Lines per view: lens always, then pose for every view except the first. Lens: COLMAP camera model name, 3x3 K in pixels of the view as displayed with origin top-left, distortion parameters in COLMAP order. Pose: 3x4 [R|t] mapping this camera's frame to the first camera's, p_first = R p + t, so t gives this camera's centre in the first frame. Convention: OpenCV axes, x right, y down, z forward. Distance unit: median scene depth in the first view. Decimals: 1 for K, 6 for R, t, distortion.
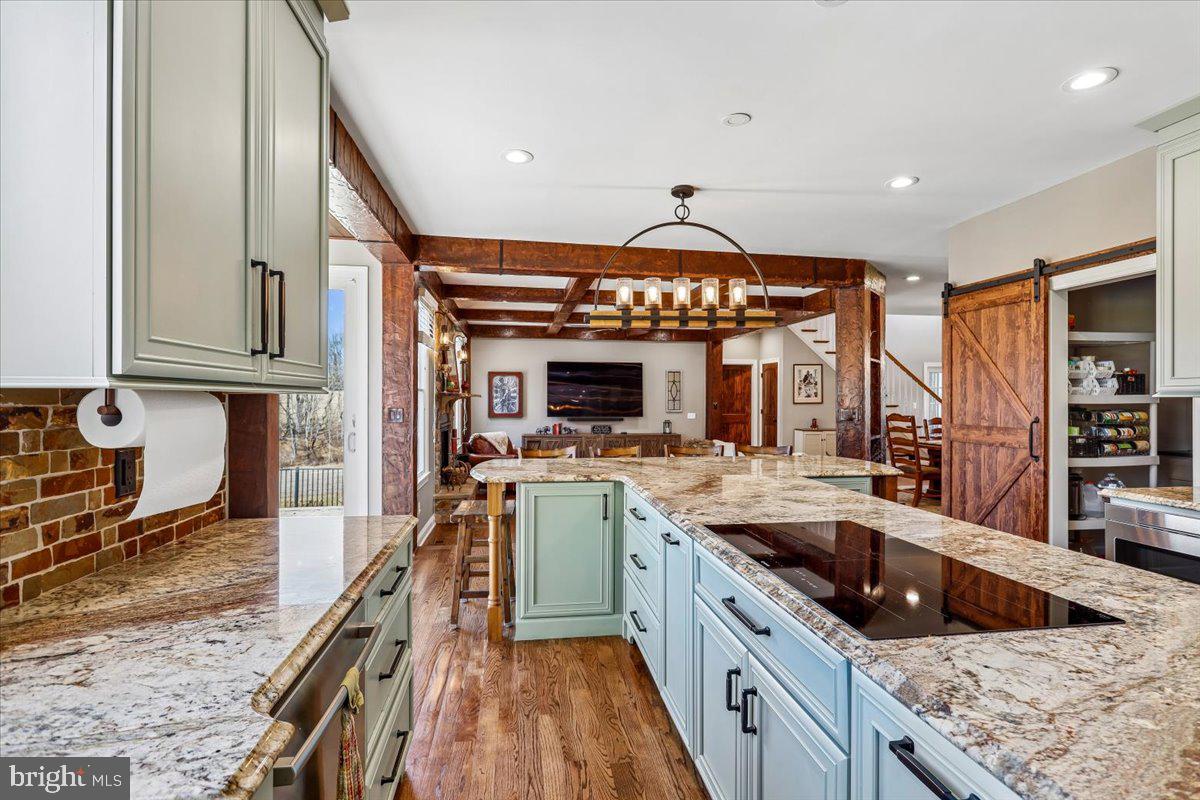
lens RADIAL K [[577.3, 0, 603.2], [0, 577.3, 399.5], [0, 0, 1]] dist [-0.001882, 0.000532]
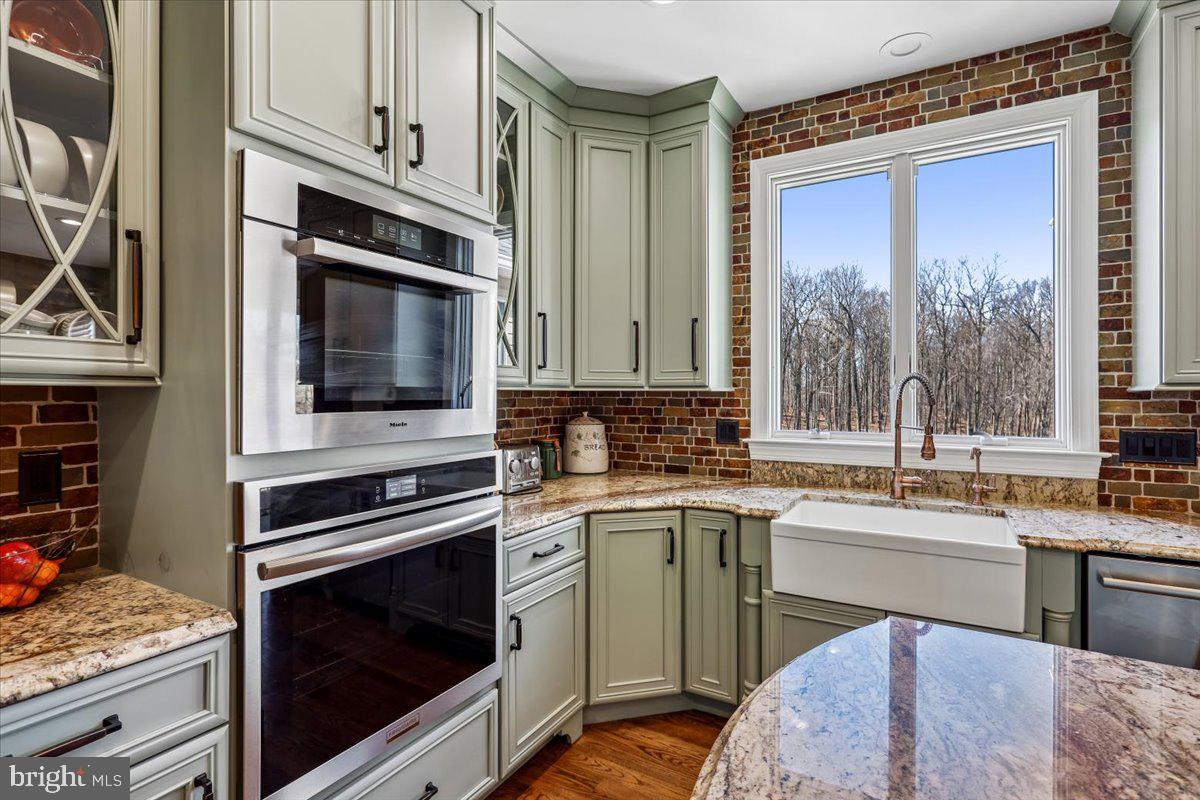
lens RADIAL K [[577.3, 0, 601.6], [0, 577.3, 395.8], [0, 0, 1]] dist [-0.001882, 0.000532]
pose [[-0.640611, -0.000777, -0.767865, 0.489516], [-0.000162, 1.000000, -0.000876, 0.000093], [0.767866, -0.000437, -0.640611, 0.216205]]
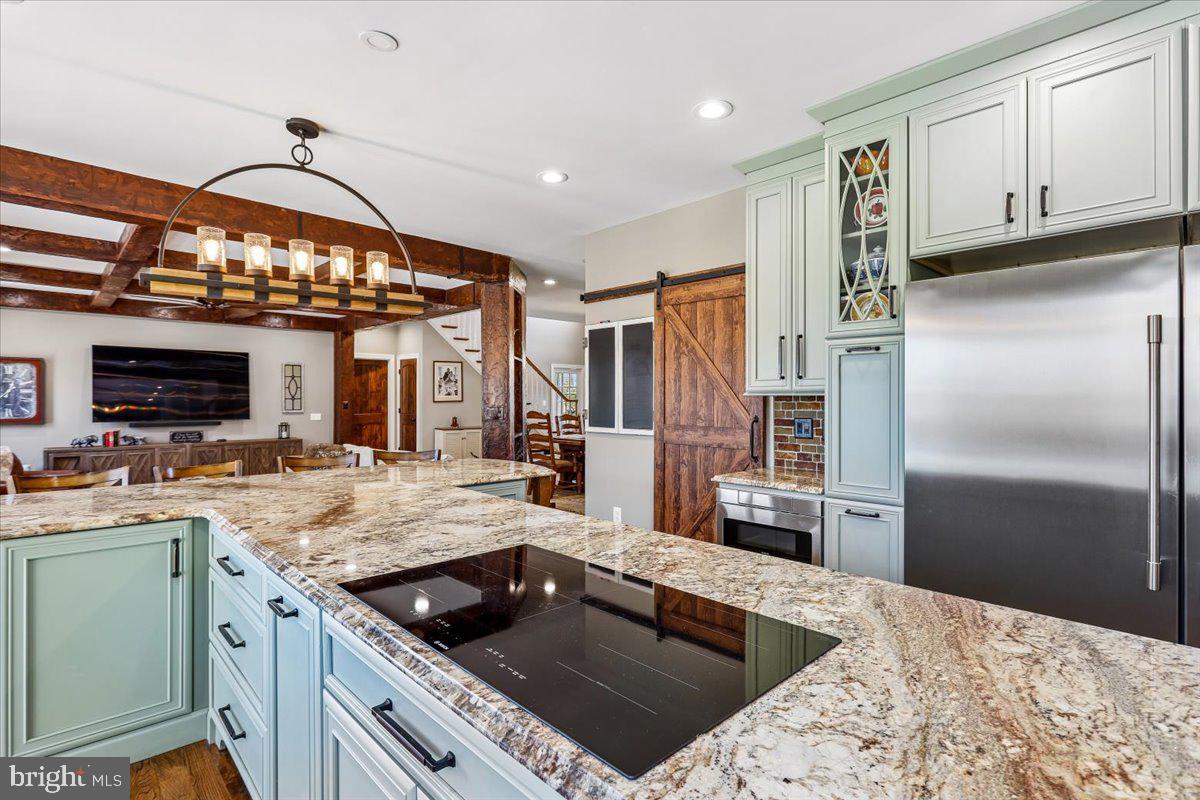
lens RADIAL K [[577.3, 0, 607.9], [0, 577.3, 399.6], [0, 0, 1]] dist [-0.001882, 0.000532]
pose [[0.813325, -0.003189, 0.581801, 0.020960], [0.001159, 0.999992, 0.003862, -0.000789], [-0.581808, -0.002466, 0.813322, 0.144644]]
